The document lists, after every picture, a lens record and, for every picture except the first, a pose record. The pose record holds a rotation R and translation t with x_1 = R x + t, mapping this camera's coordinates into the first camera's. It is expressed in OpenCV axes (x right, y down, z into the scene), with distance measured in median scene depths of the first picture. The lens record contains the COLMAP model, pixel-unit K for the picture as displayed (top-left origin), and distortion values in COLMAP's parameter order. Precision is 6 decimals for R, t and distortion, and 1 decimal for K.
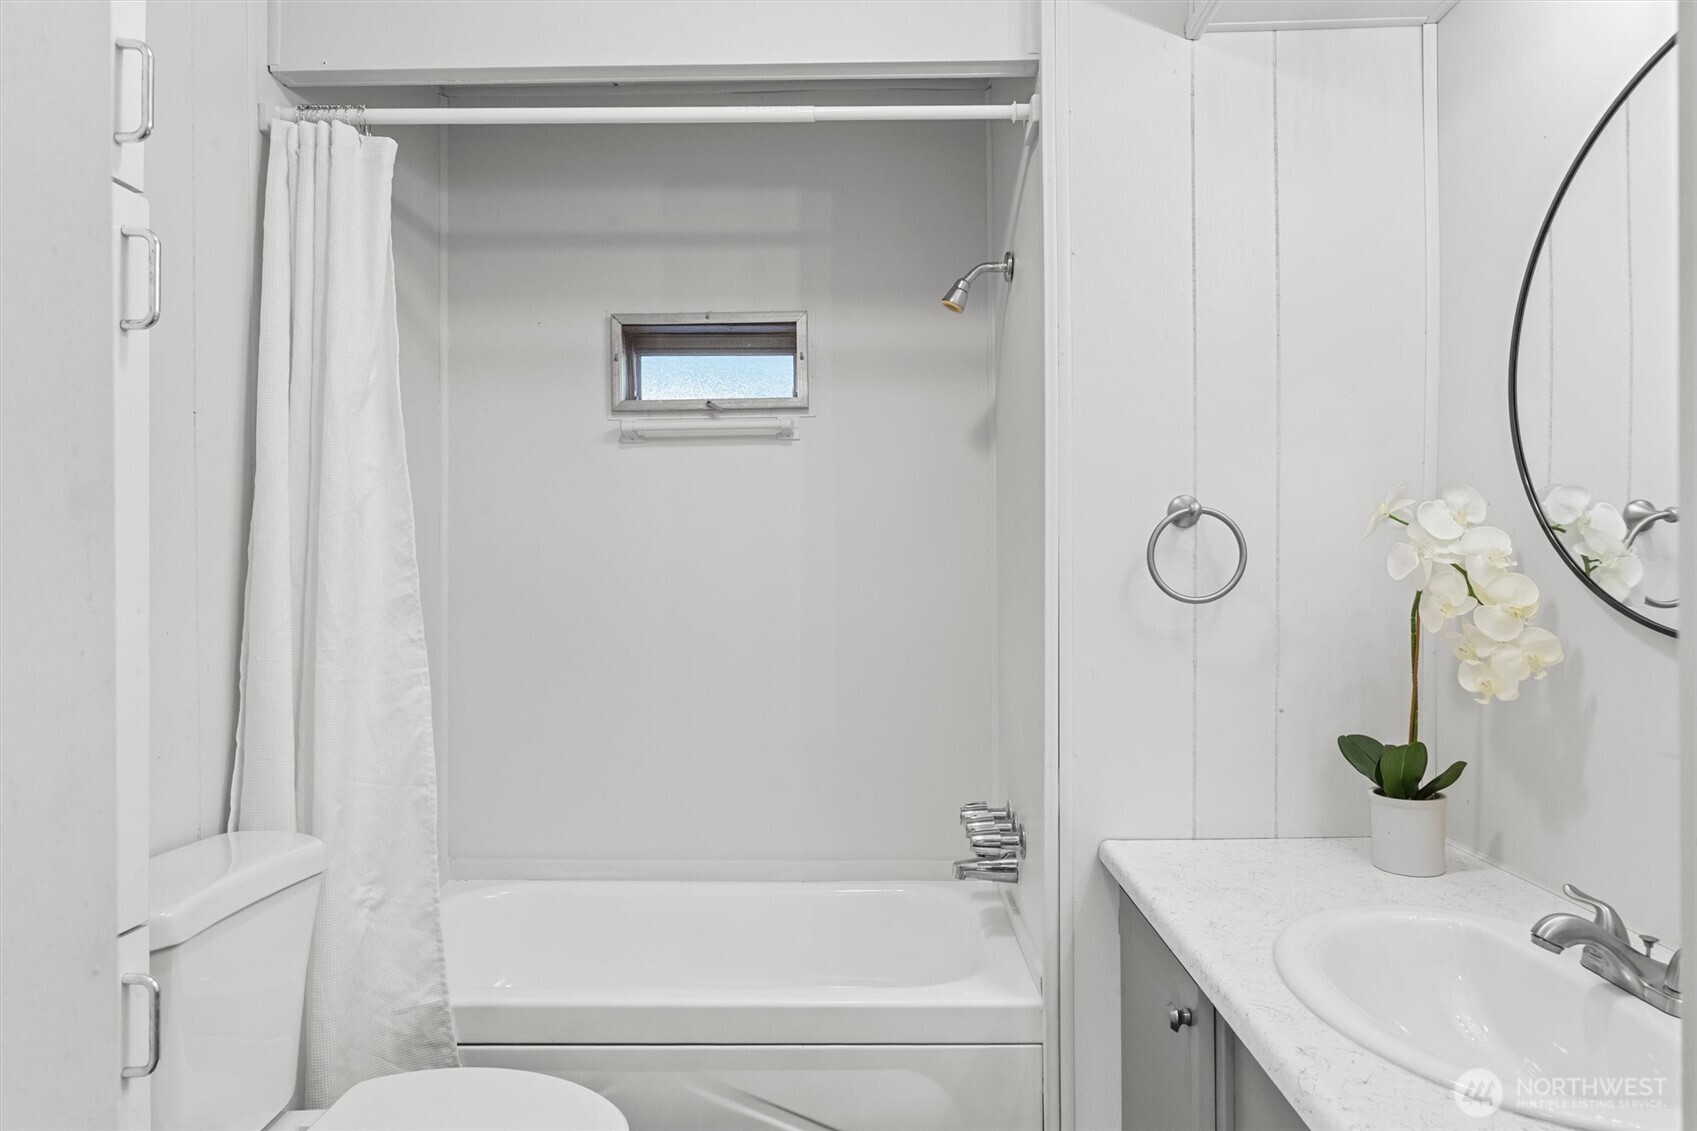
lens RADIAL K [[863.8, 0, 848.5], [0, 863.8, 565.5], [0, 0, 1]] dist [0.000720, -0.000528]
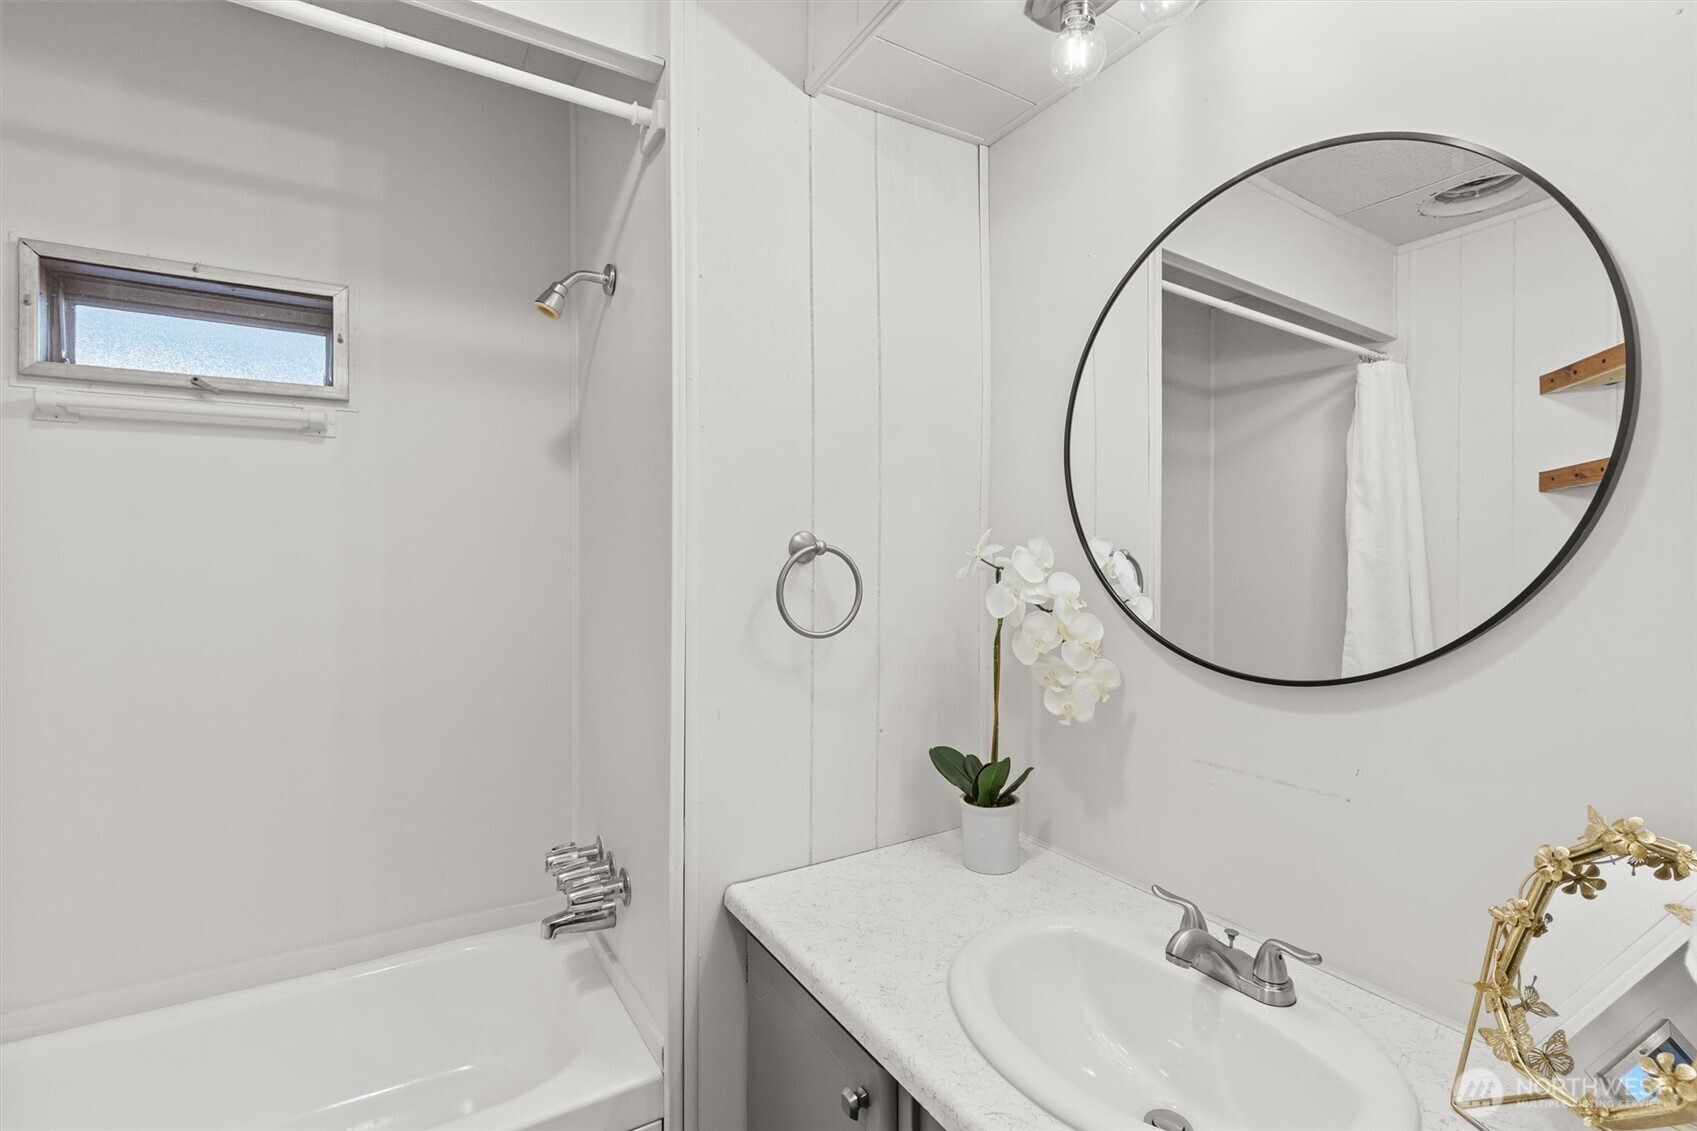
lens RADIAL K [[764.3, 0, 843.9], [0, 764.3, 552.4], [0, 0, 1]] dist [0.003427, -0.000752]
pose [[0.849745, 0.009766, 0.527103, -0.048923], [-0.001071, 0.999858, -0.016799, -0.039685], [-0.527192, 0.013710, 0.849635, 0.195141]]
